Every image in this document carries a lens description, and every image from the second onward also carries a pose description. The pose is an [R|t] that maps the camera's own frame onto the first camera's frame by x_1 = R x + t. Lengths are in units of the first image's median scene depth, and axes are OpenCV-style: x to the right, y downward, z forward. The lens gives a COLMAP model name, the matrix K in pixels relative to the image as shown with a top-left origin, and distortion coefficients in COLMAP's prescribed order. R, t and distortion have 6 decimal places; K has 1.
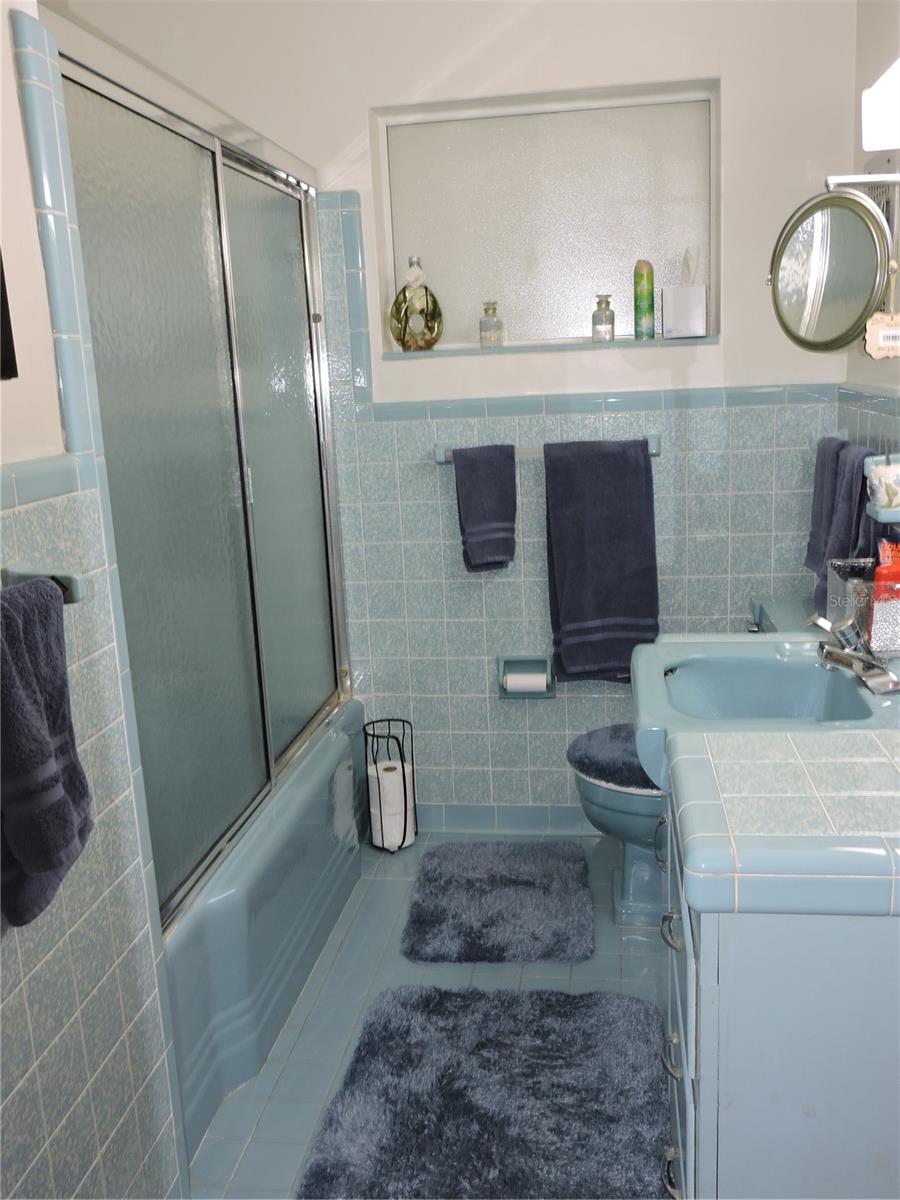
lens RADIAL K [[1065.9, 0, 453.4], [0, 1065.9, 594.8], [0, 0, 1]] dist [-0.004225, 0.005988]
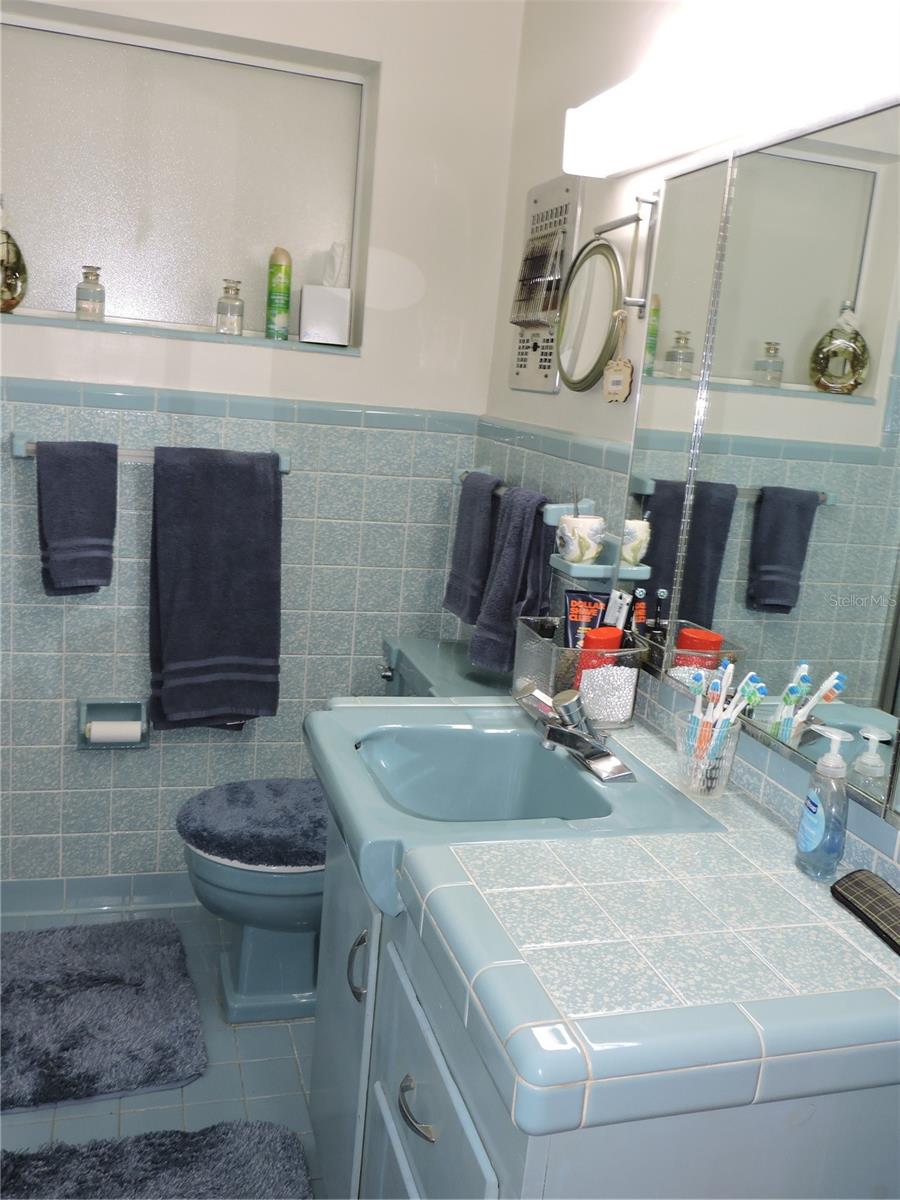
lens RADIAL K [[1065.9, 0, 453.4], [0, 1065.9, 594.8], [0, 0, 1]] dist [-0.004225, 0.005988]
pose [[0.899586, 0.041055, 0.434810, -0.062690], [-0.040326, 0.999127, -0.010906, -0.026609], [-0.434879, -0.007723, 0.900456, 0.148131]]
